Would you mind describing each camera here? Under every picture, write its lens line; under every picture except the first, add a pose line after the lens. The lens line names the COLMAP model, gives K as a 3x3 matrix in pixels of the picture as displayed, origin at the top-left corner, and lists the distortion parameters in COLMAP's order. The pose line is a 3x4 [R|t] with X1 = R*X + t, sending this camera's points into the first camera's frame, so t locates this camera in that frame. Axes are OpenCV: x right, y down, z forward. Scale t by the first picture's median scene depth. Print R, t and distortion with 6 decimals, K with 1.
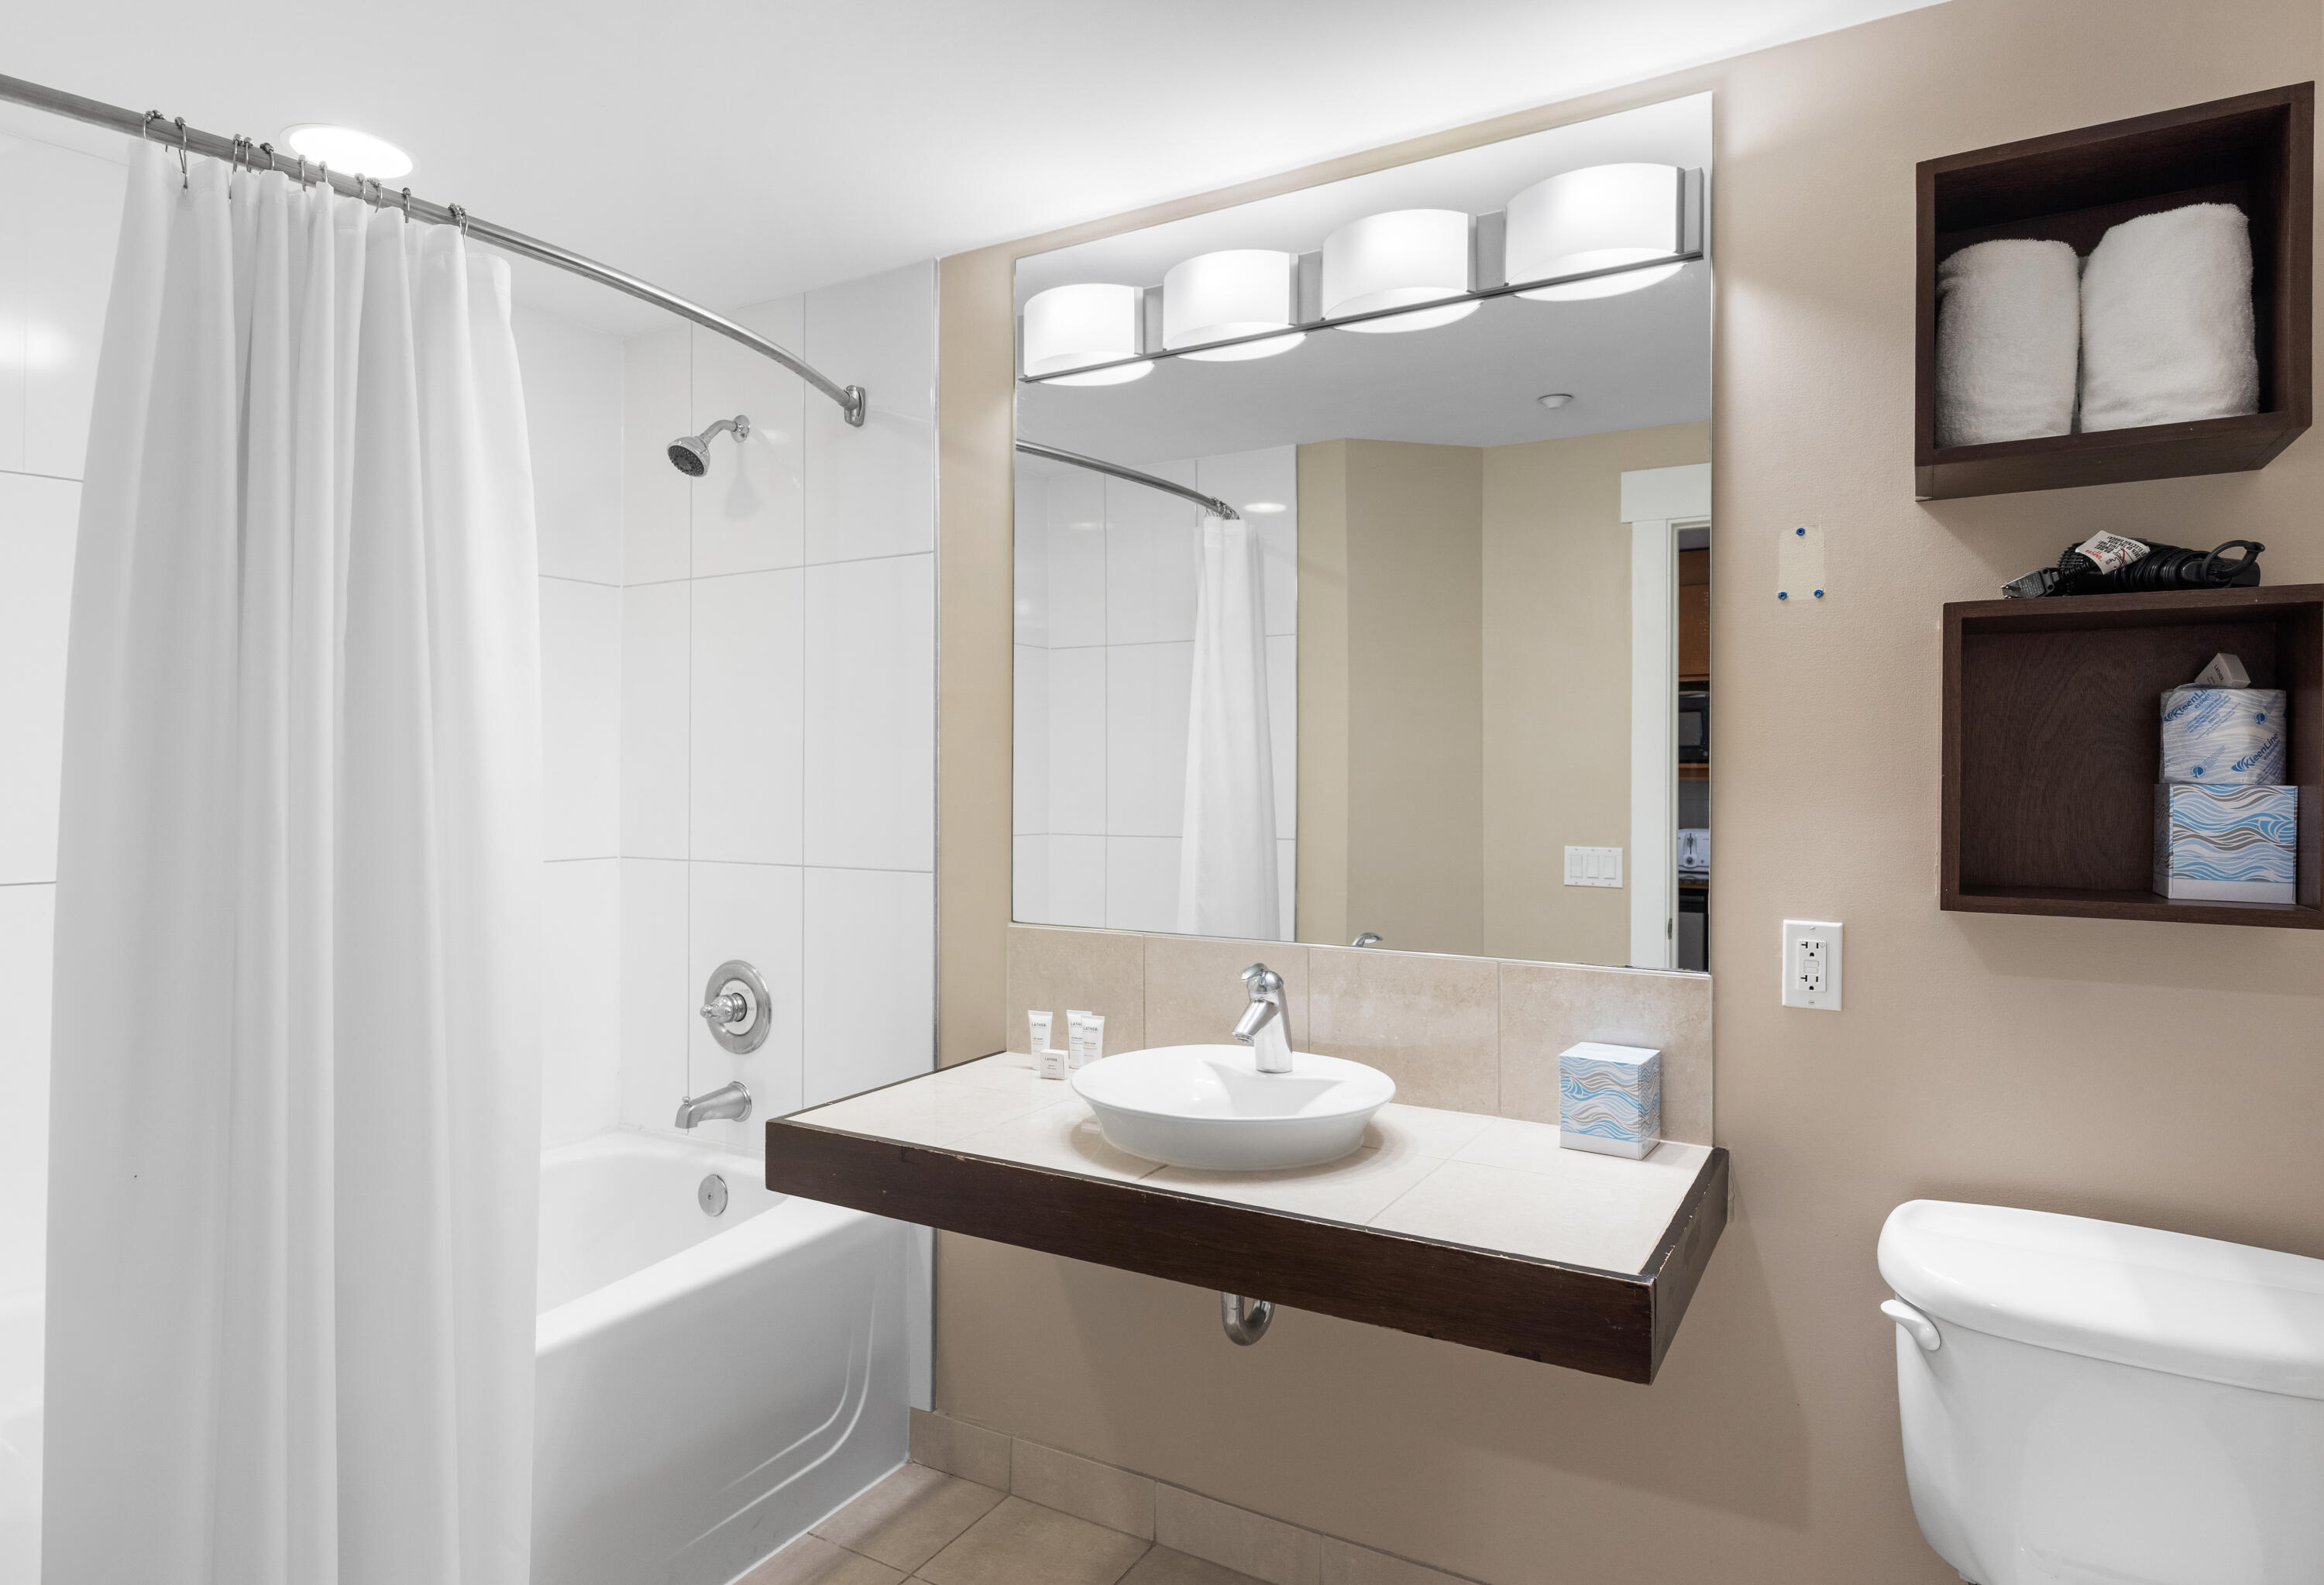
lens RADIAL K [[1312.6, 0, 1162.0], [0, 1312.6, 792.5], [0, 0, 1]] dist [0.001853, 0.002484]
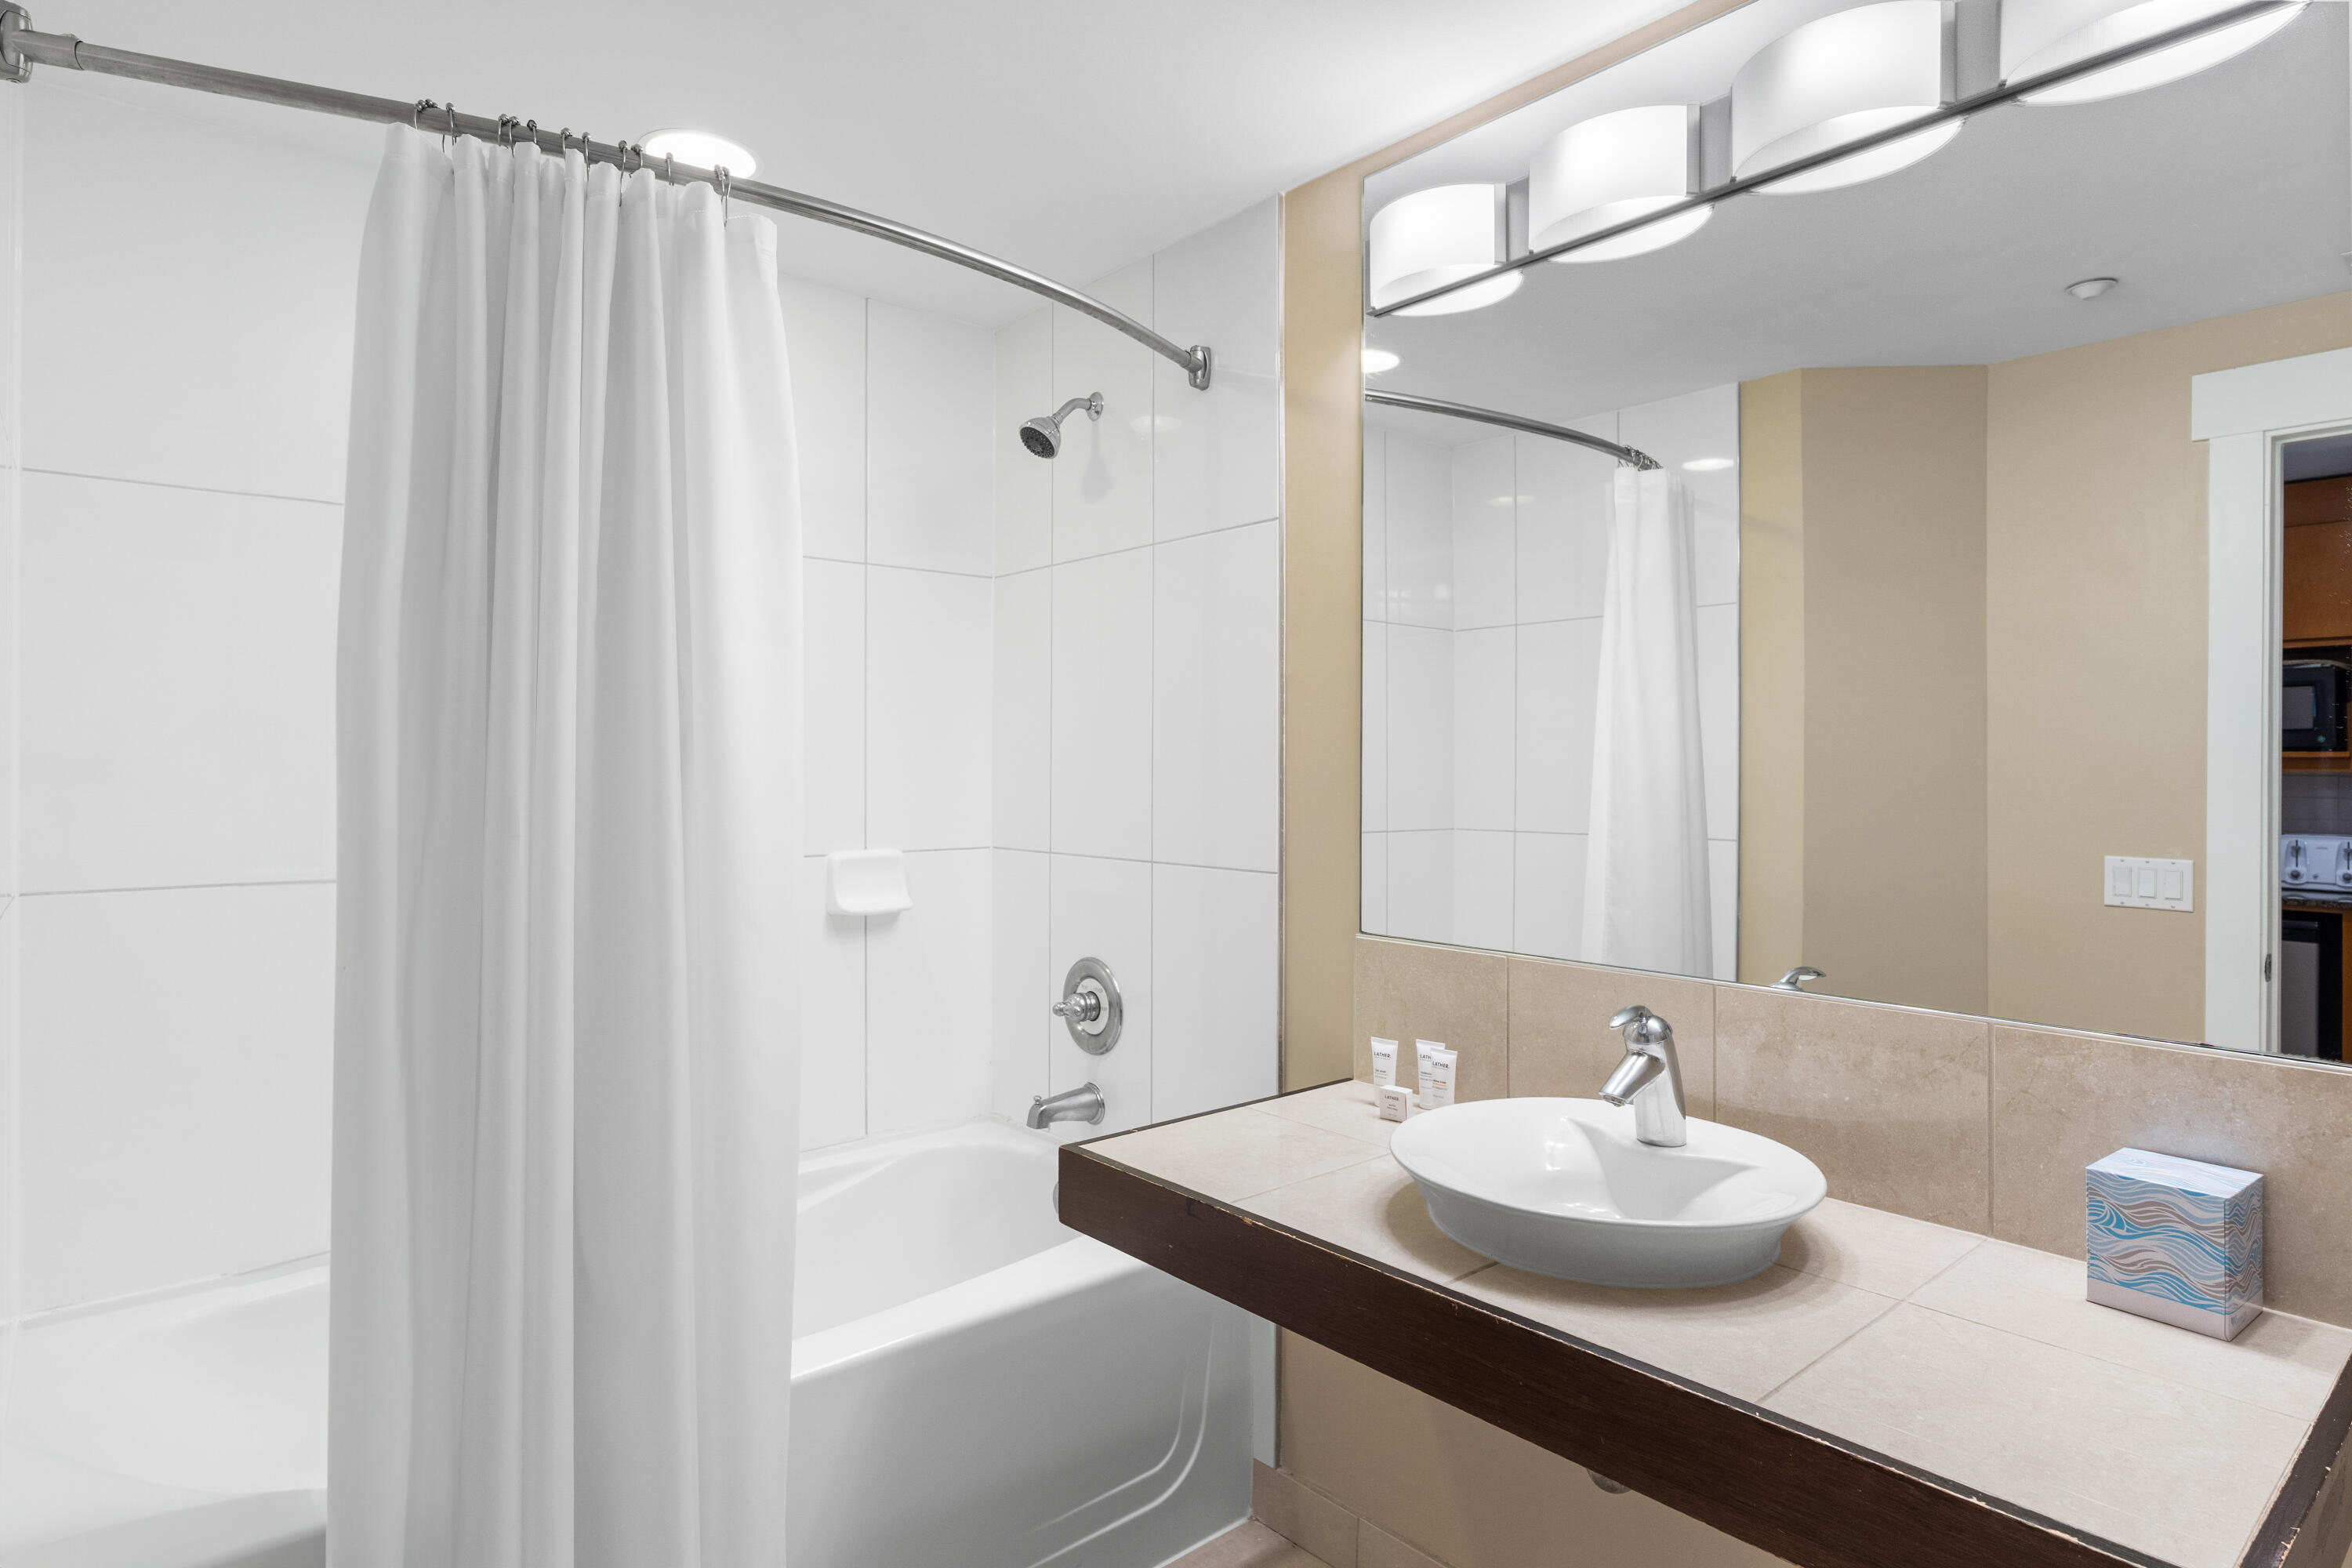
lens RADIAL K [[1282.5, 0, 1179.0], [0, 1282.5, 777.8], [0, 0, 1]] dist [-0.003756, 0.003034]
pose [[0.945586, 0.003219, -0.325355, 0.053024], [-0.004599, 0.999983, -0.003472, -0.001630], [0.325339, 0.004779, 0.945585, 0.156068]]
